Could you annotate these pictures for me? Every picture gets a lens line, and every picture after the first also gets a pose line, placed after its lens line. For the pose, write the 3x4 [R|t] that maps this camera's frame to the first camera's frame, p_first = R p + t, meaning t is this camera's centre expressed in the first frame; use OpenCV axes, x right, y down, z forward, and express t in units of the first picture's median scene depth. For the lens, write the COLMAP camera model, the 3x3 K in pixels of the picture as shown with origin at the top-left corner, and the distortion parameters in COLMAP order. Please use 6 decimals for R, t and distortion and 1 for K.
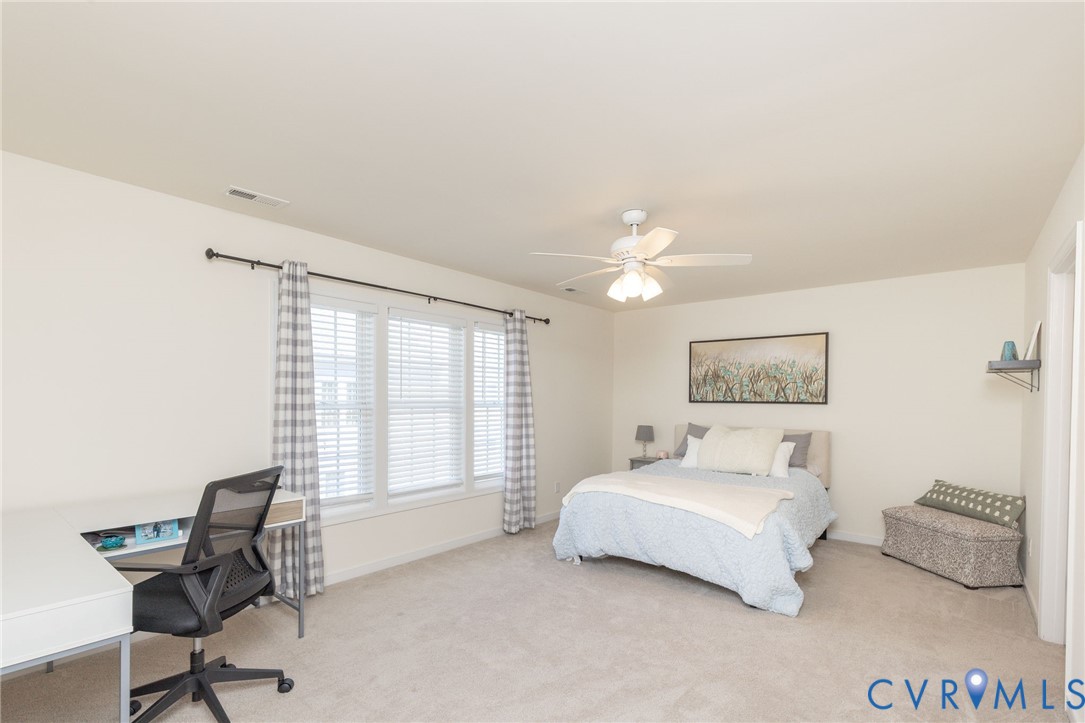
lens RADIAL K [[496.5, 0, 549.8], [0, 496.5, 407.1], [0, 0, 1]] dist [-0.001760, -0.000160]
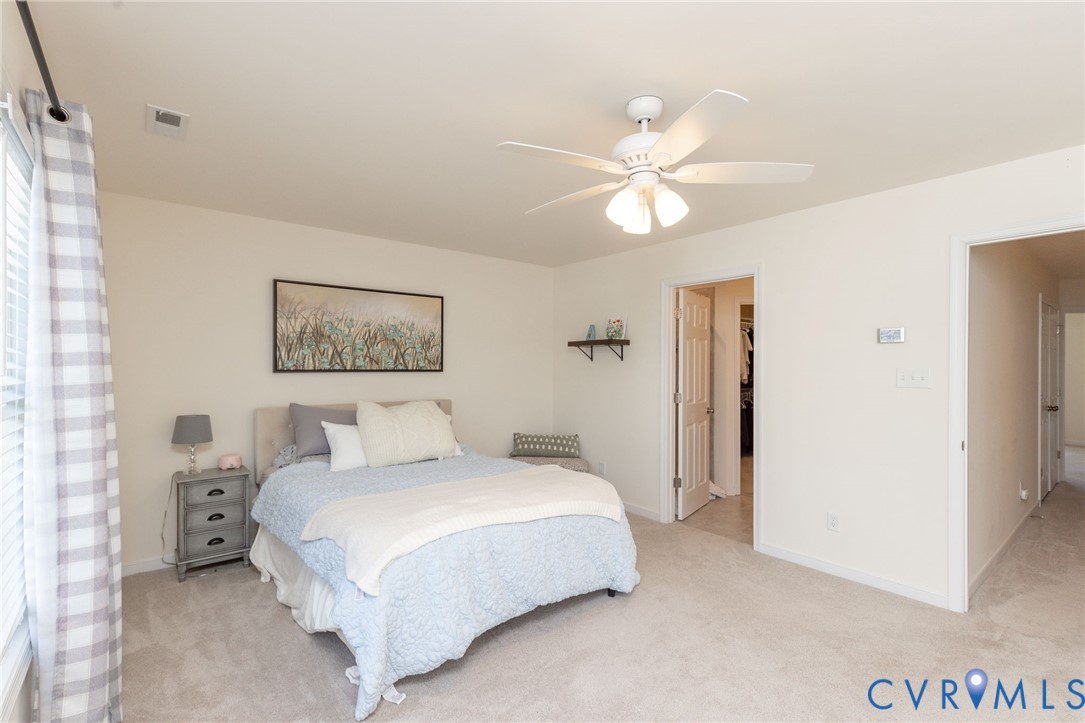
lens RADIAL K [[496.5, 0, 542.5], [0, 496.5, 357.3], [0, 0, 1]] dist [-0.001760, -0.000160]
pose [[0.186561, 0.008697, 0.982405, -0.320870], [0.013319, 0.999847, -0.011381, -0.018433], [-0.982353, 0.015208, 0.186416, 0.582926]]
